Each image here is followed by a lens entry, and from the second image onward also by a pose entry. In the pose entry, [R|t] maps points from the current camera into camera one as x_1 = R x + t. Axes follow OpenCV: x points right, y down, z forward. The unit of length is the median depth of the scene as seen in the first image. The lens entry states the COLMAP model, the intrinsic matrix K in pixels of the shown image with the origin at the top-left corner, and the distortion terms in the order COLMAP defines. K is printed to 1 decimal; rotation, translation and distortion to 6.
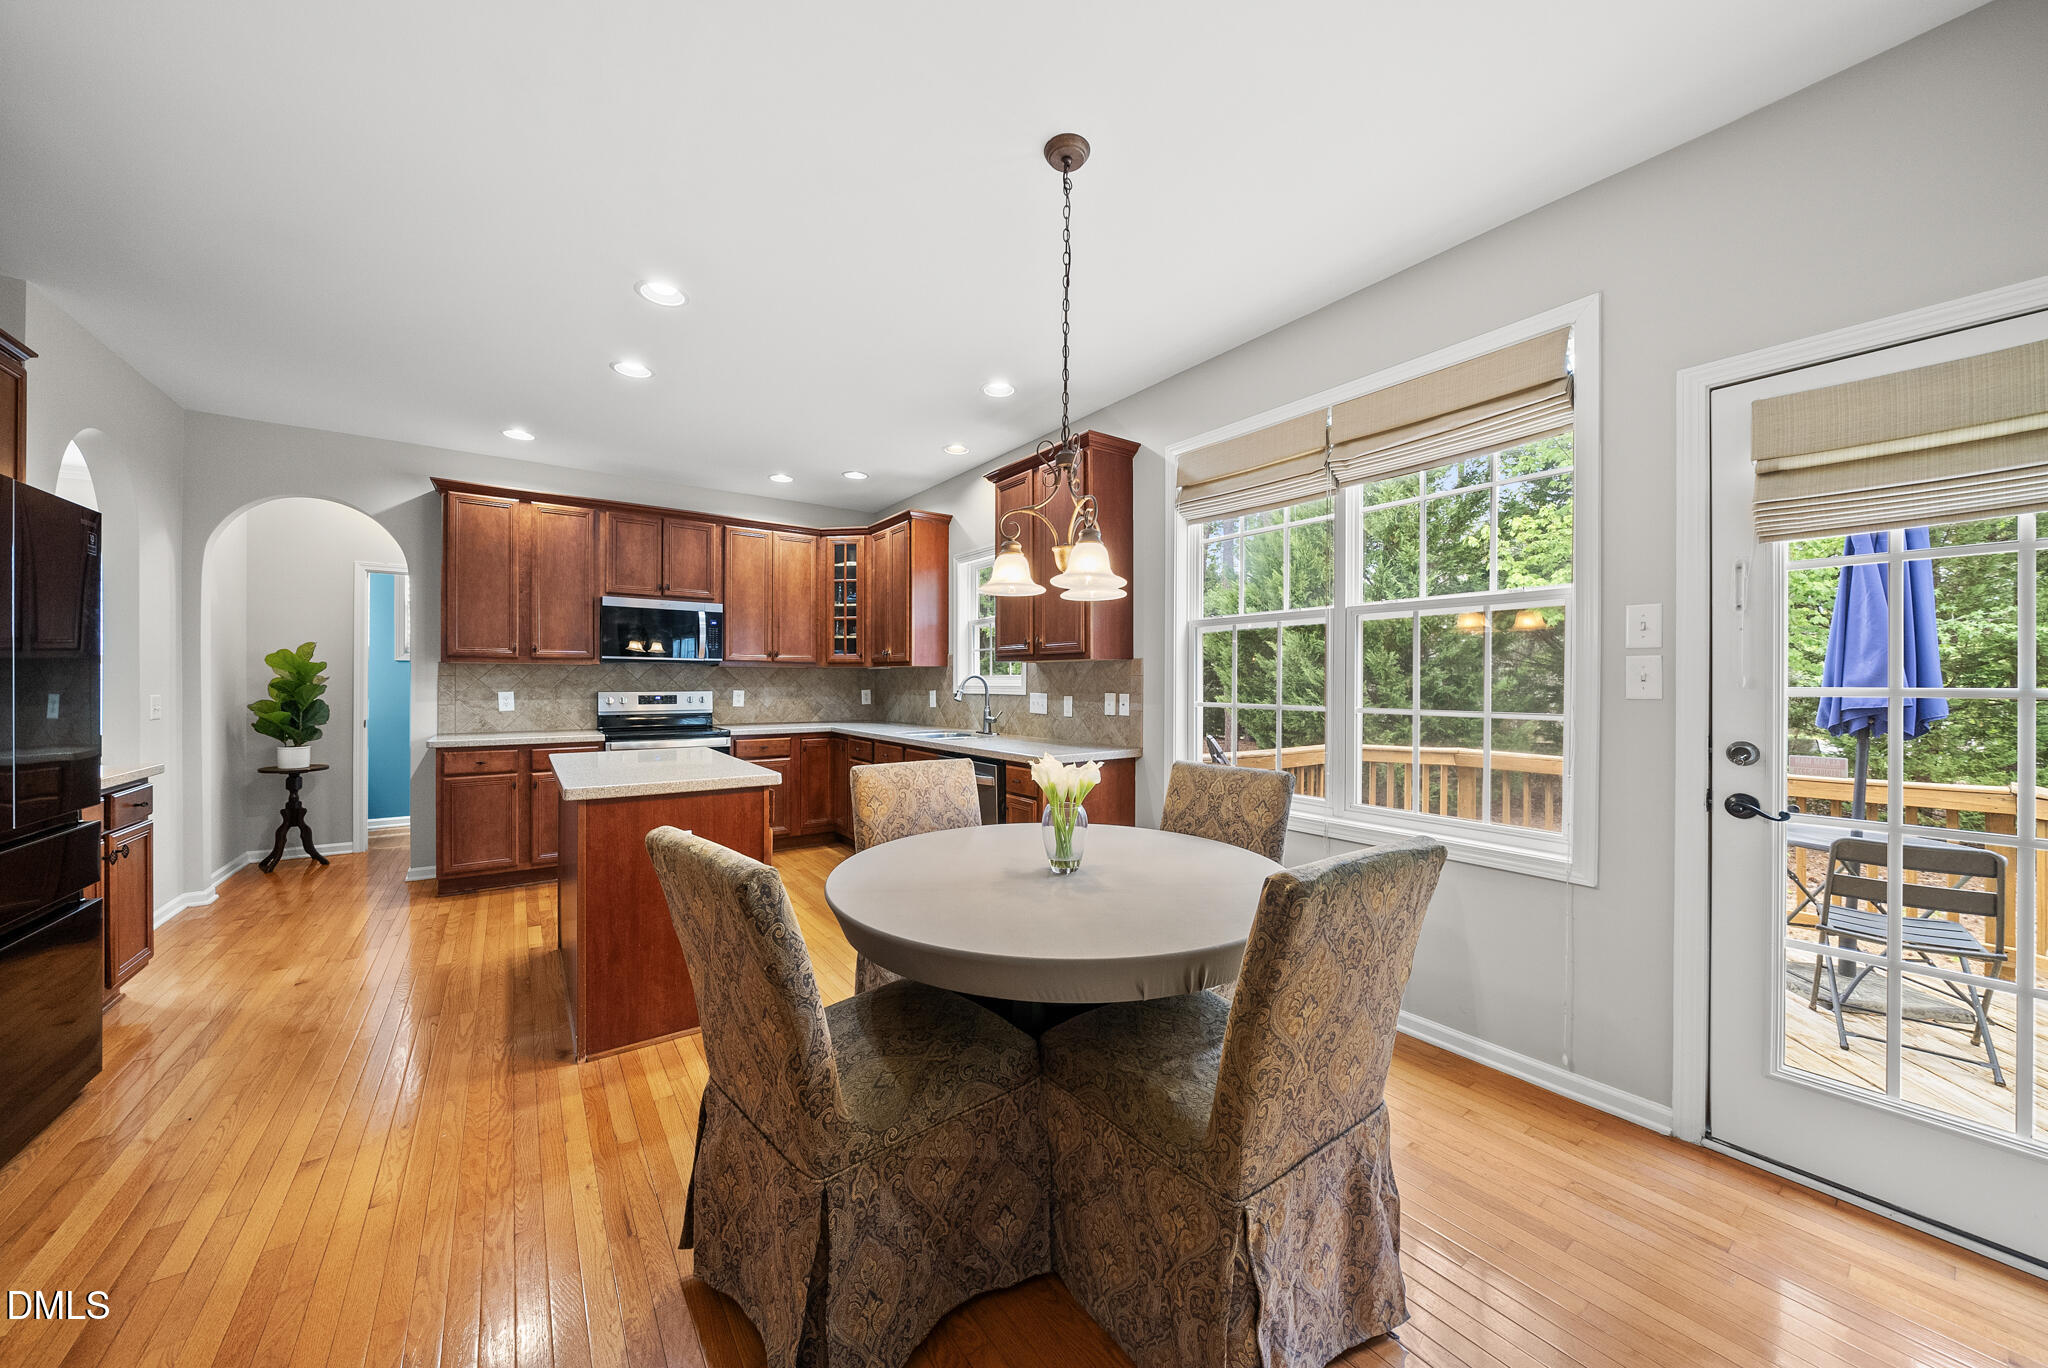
lens RADIAL K [[706.9, 0, 1027.5], [0, 706.9, 681.5], [0, 0, 1]] dist [-0.008576, 0.000211]
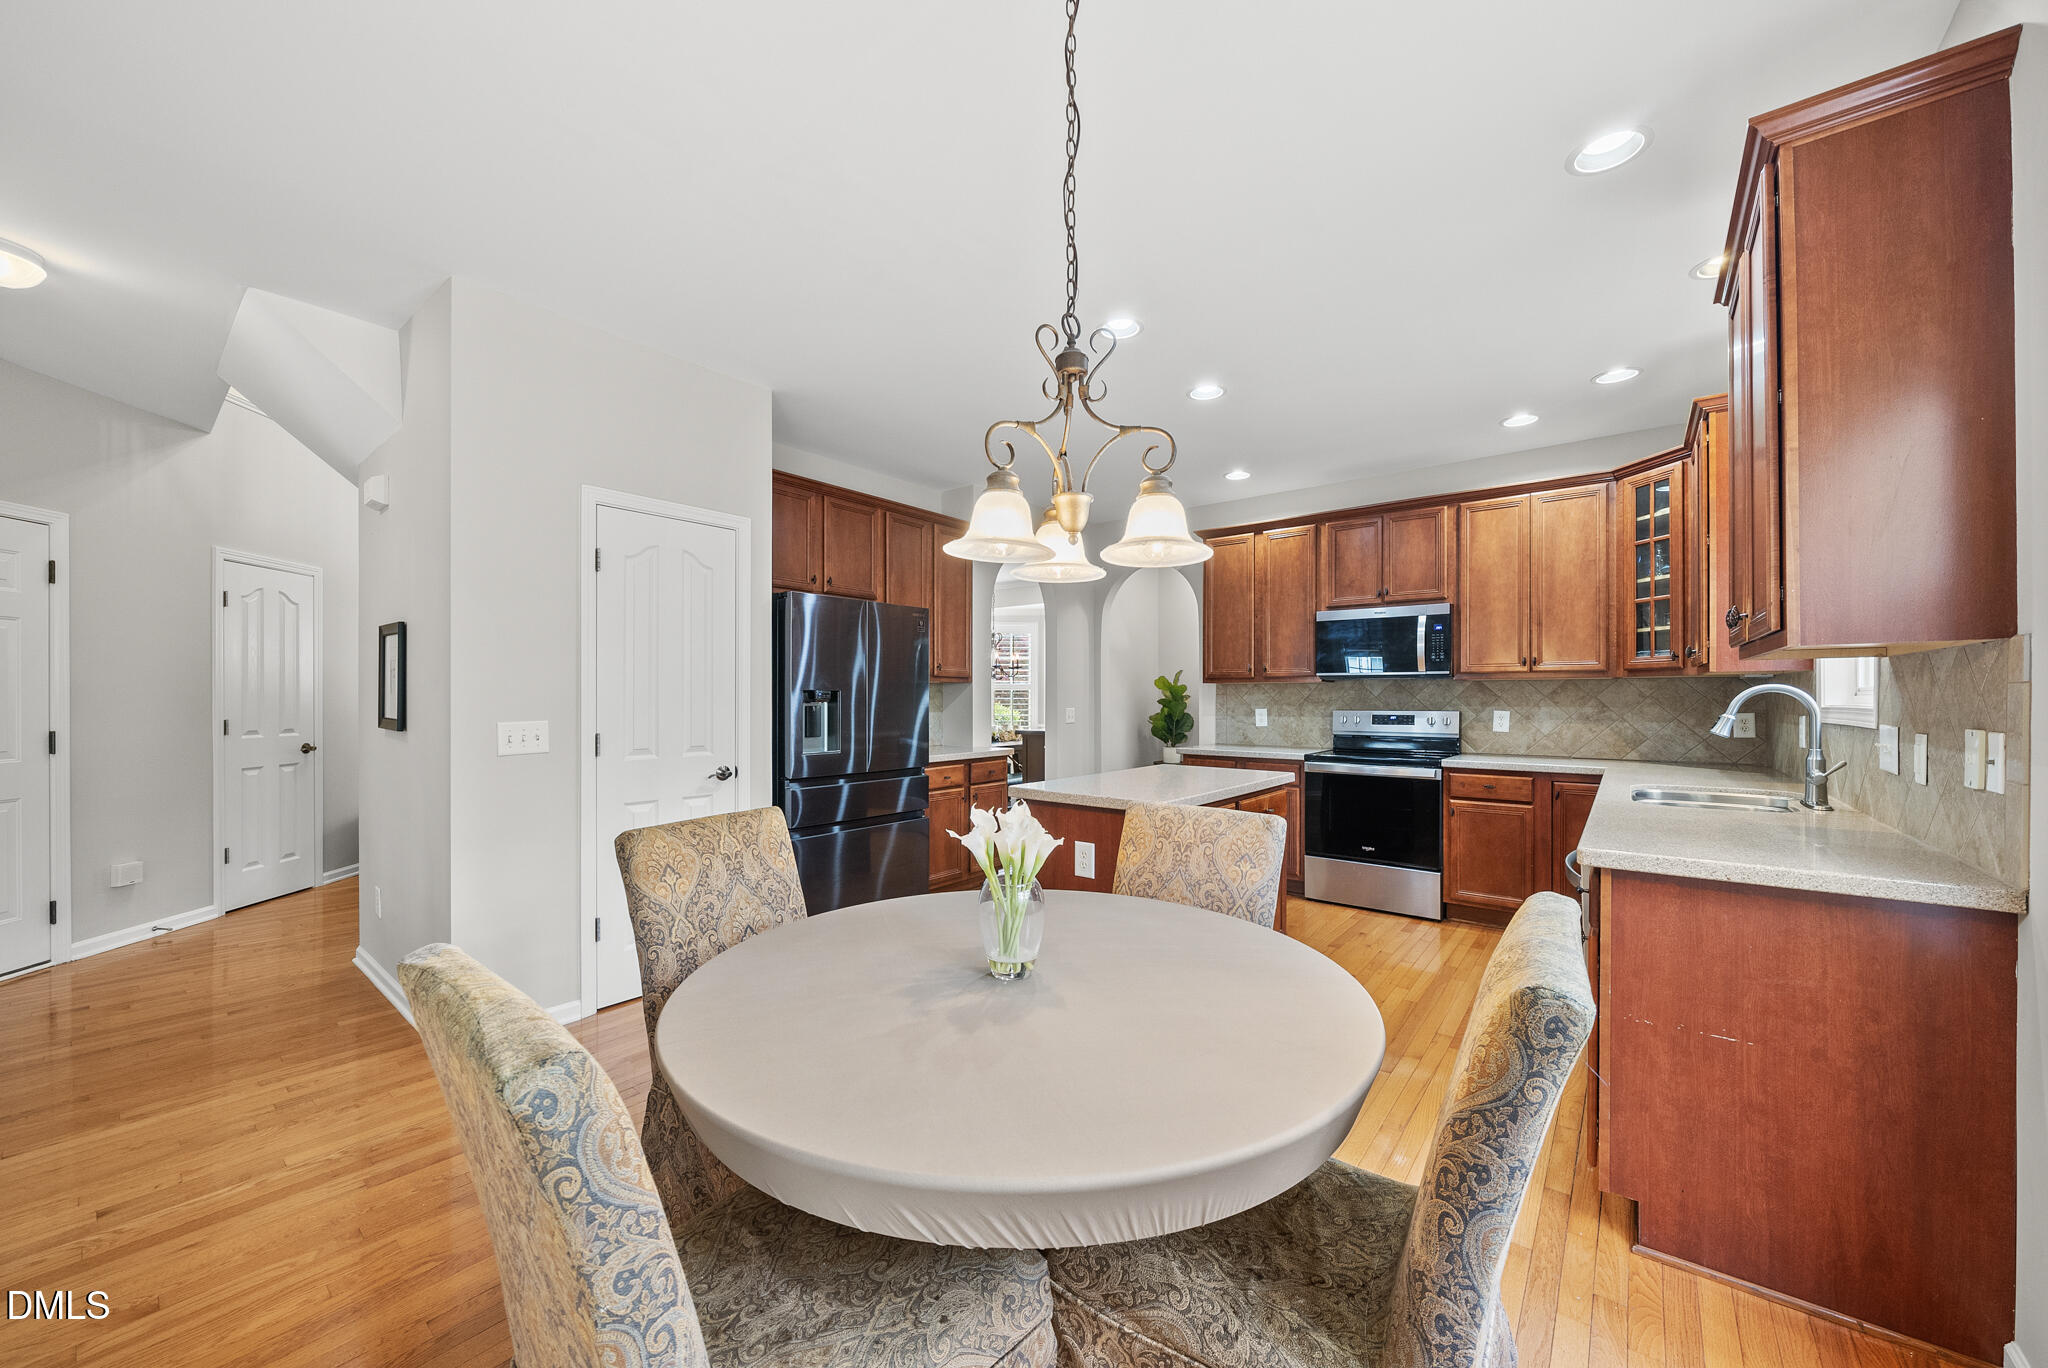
lens RADIAL K [[762.2, 0, 1011.0], [0, 762.2, 699.4], [0, 0, 1]] dist [-0.000670, -0.000019]
pose [[0.254026, -0.000295, -0.967197, 0.307236], [0.001935, 0.999998, 0.000203, -0.001099], [0.967196, -0.001923, 0.254026, 0.320052]]
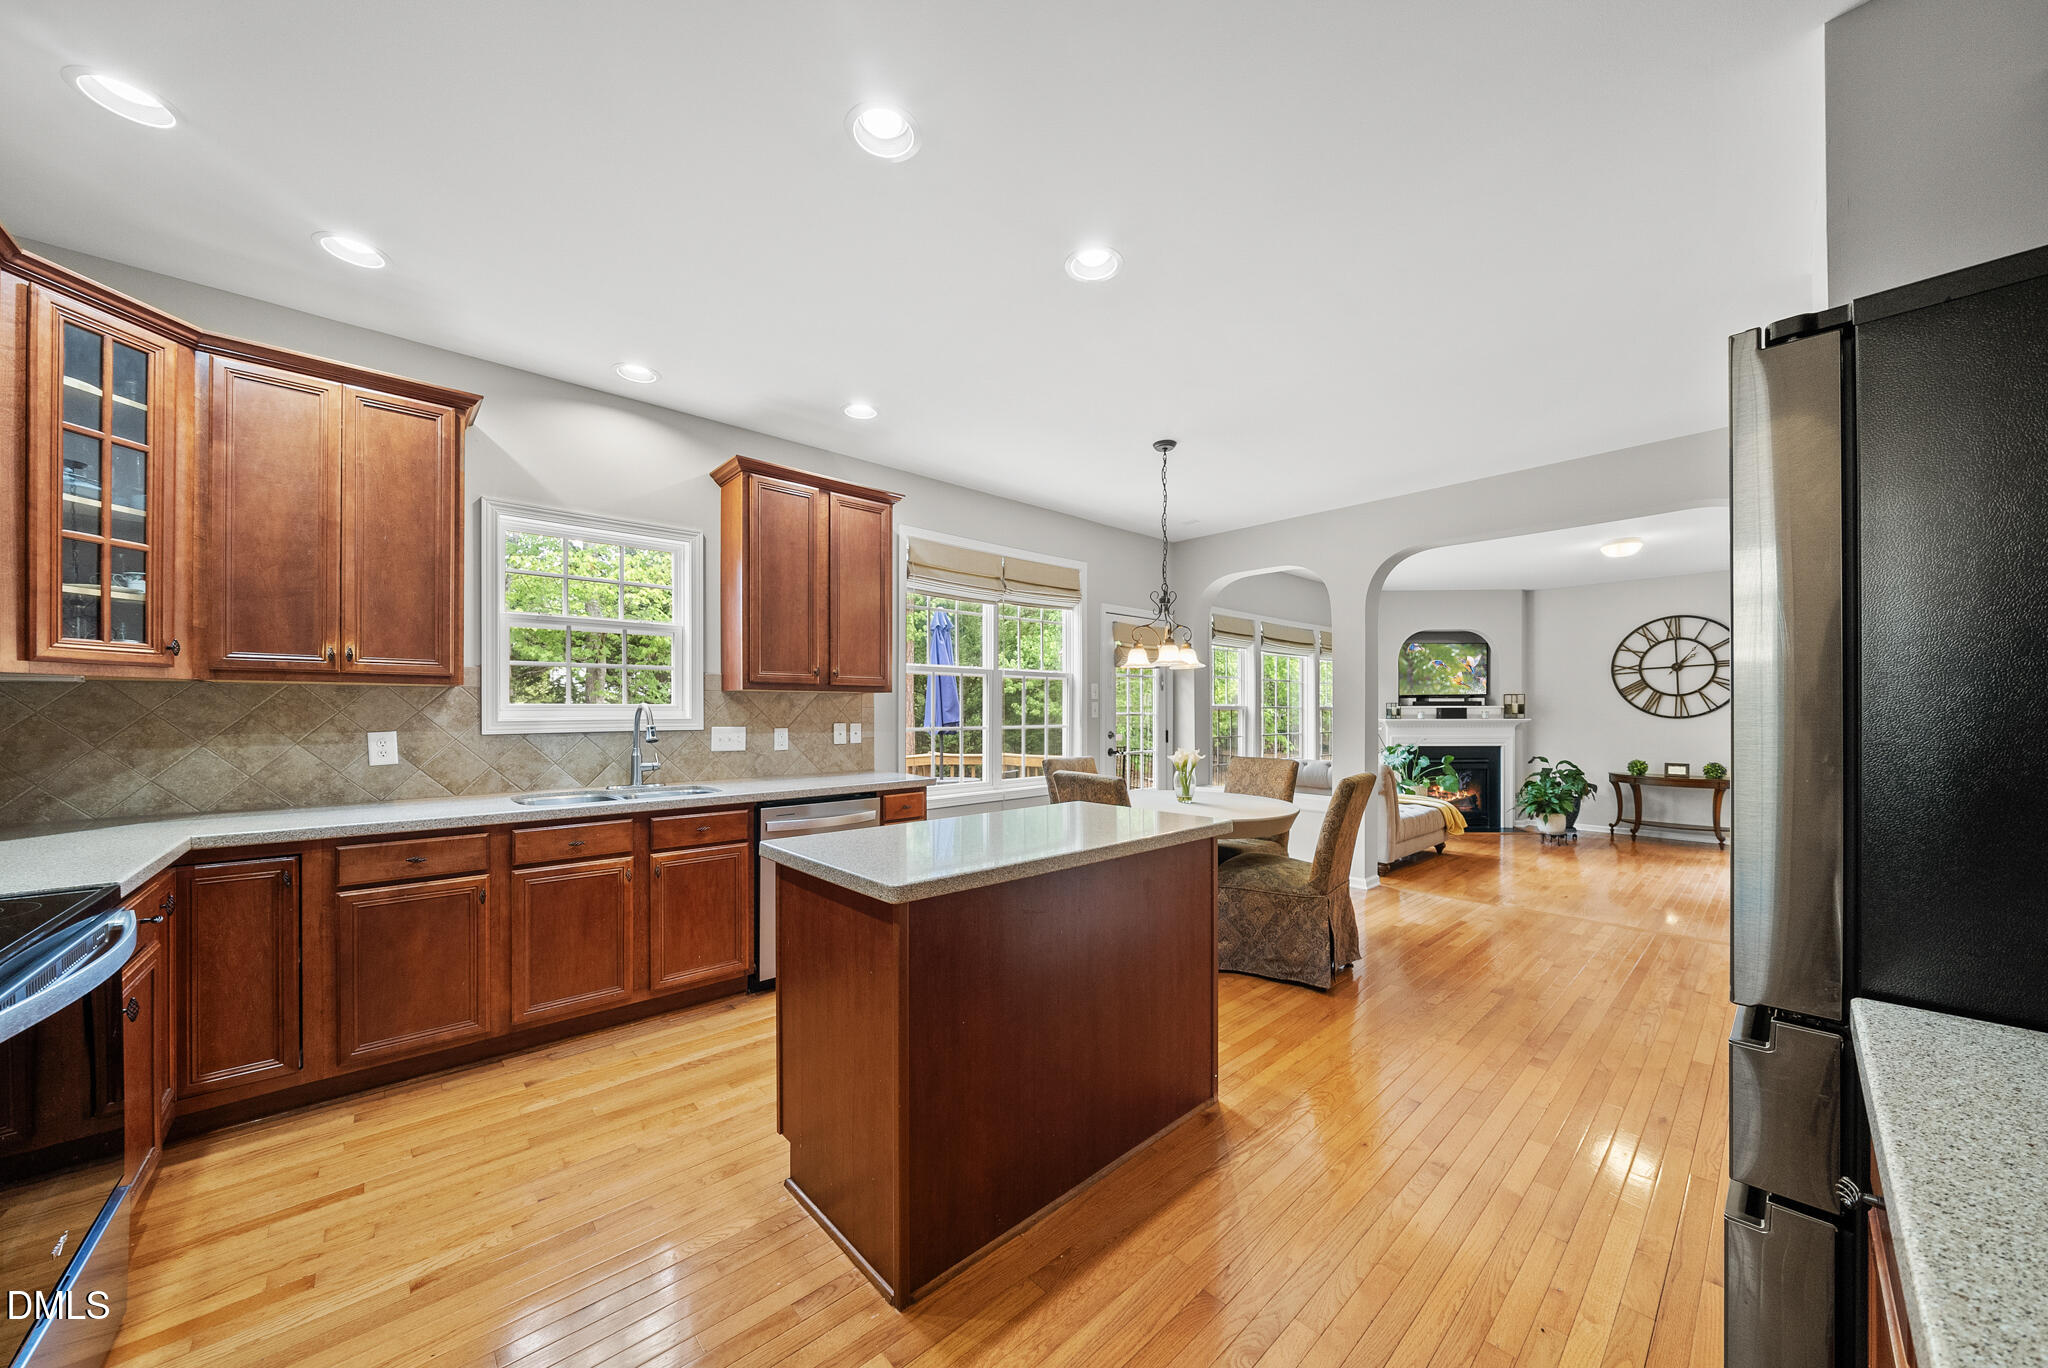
lens RADIAL K [[706.9, 0, 1015.4], [0, 706.9, 709.7], [0, 0, 1]] dist [-0.008576, 0.000211]
pose [[-0.107596, -0.001351, 0.994194, -0.789195], [0.000155, 0.999999, 0.001375, -0.004518], [-0.994195, 0.000302, -0.107596, 0.686197]]
